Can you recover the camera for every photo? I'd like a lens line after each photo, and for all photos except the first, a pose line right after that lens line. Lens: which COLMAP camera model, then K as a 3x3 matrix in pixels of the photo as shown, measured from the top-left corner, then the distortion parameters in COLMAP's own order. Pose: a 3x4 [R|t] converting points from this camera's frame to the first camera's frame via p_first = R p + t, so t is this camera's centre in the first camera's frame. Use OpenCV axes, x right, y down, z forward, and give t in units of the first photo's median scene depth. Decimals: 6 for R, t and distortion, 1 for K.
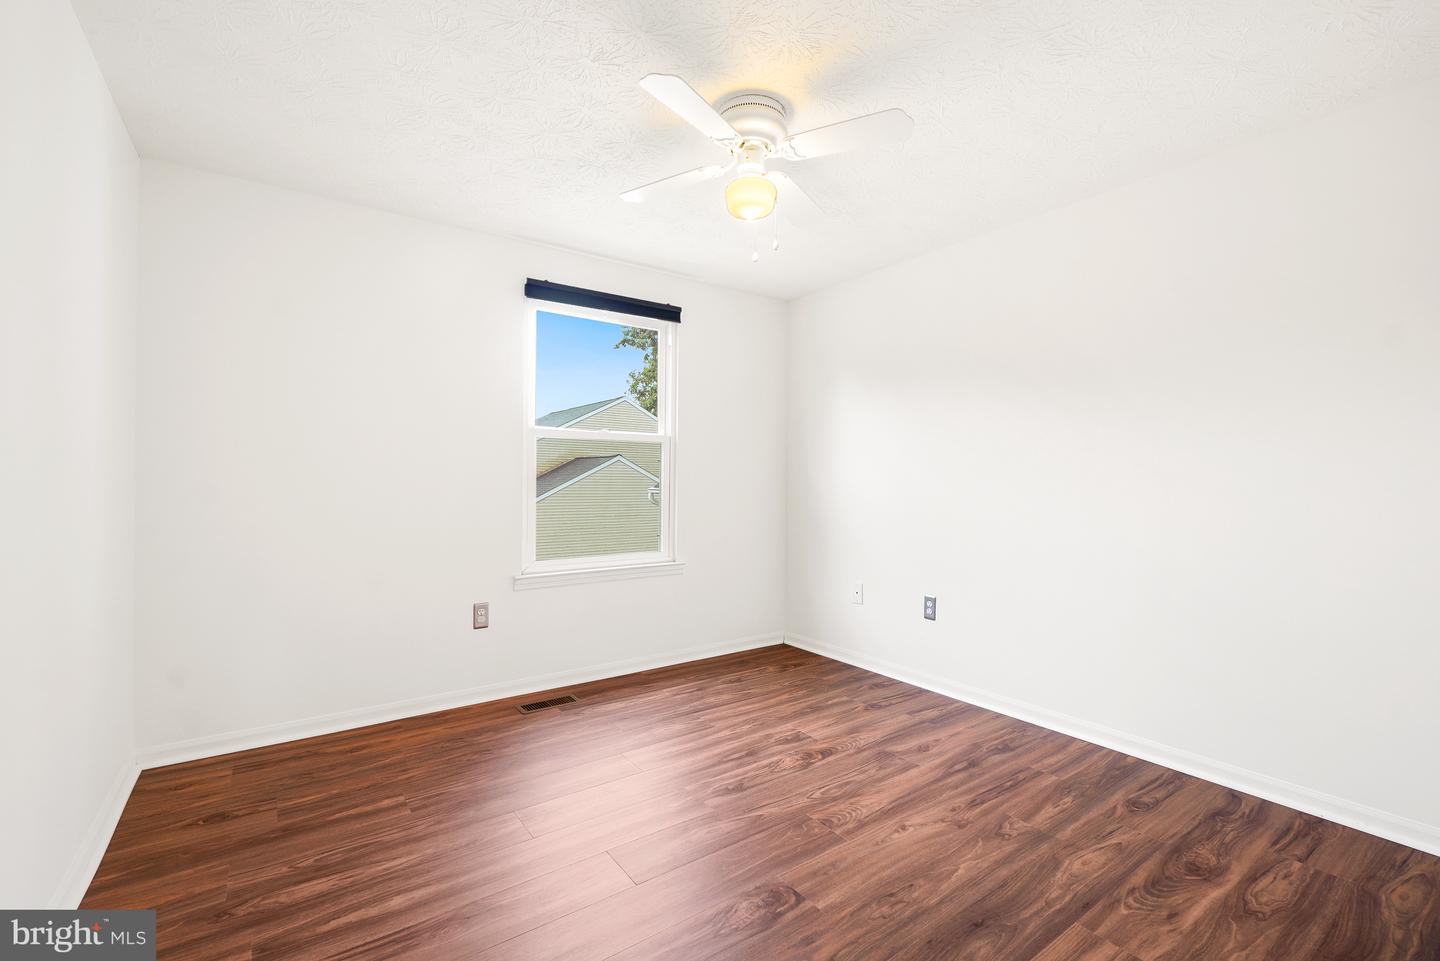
lens RADIAL K [[629.7, 0, 725.2], [0, 629.7, 482.2], [0, 0, 1]] dist [0.009156, -0.000006]
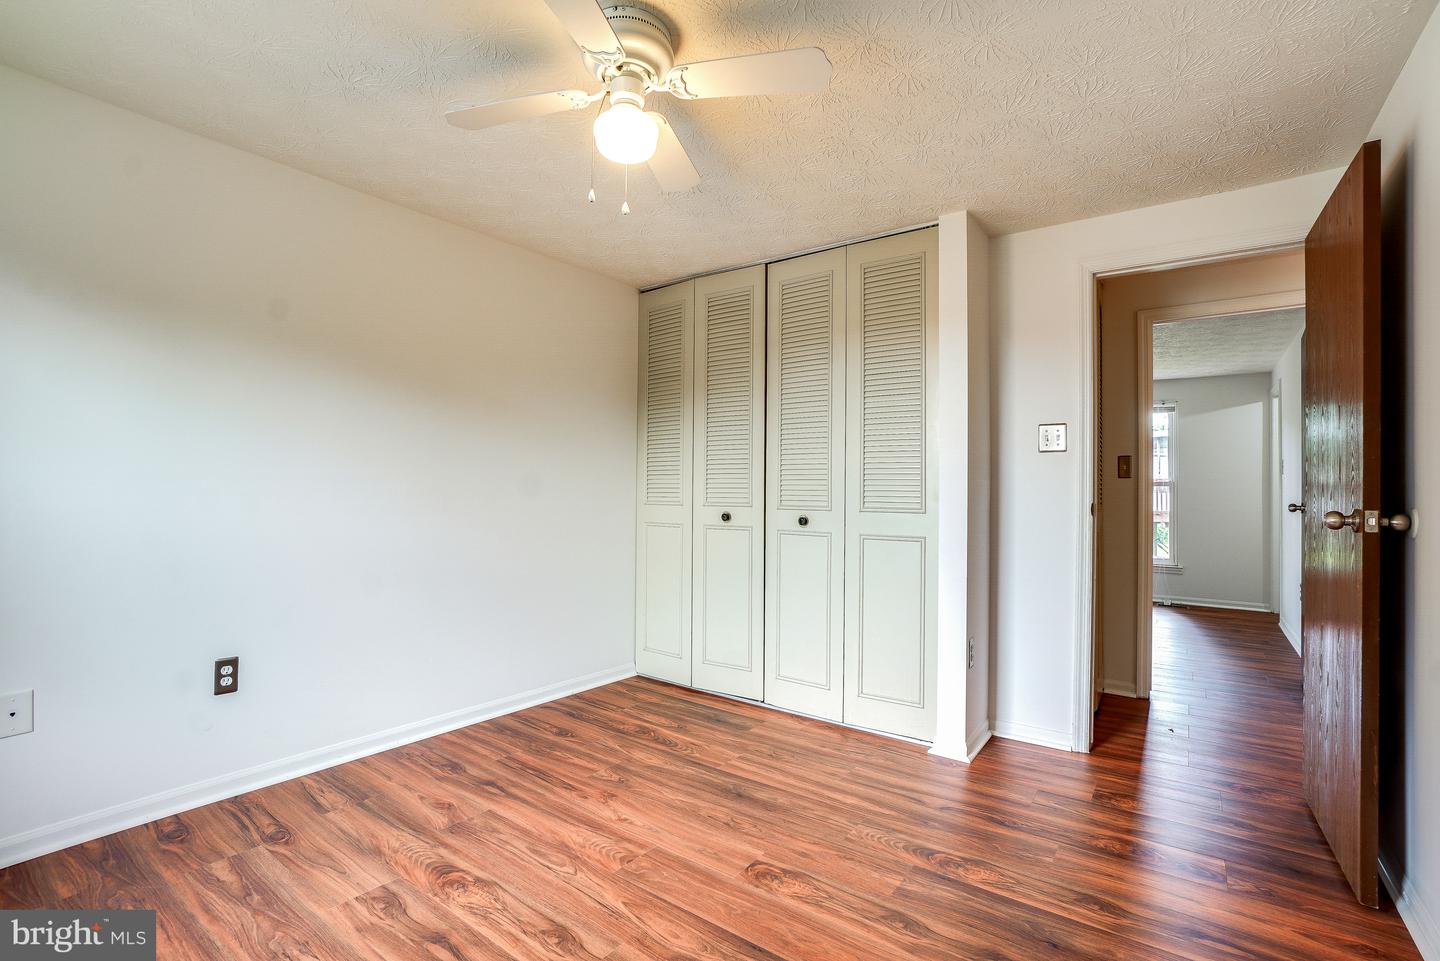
lens RADIAL K [[662.8, 0, 731.8], [0, 662.8, 476.8], [0, 0, 1]] dist [-0.060502, 0.022409]
pose [[-0.305130, 0.004653, 0.952299, -0.684187], [-0.008691, 0.999933, -0.007670, -0.015695], [-0.952271, -0.010617, -0.305069, 0.982203]]
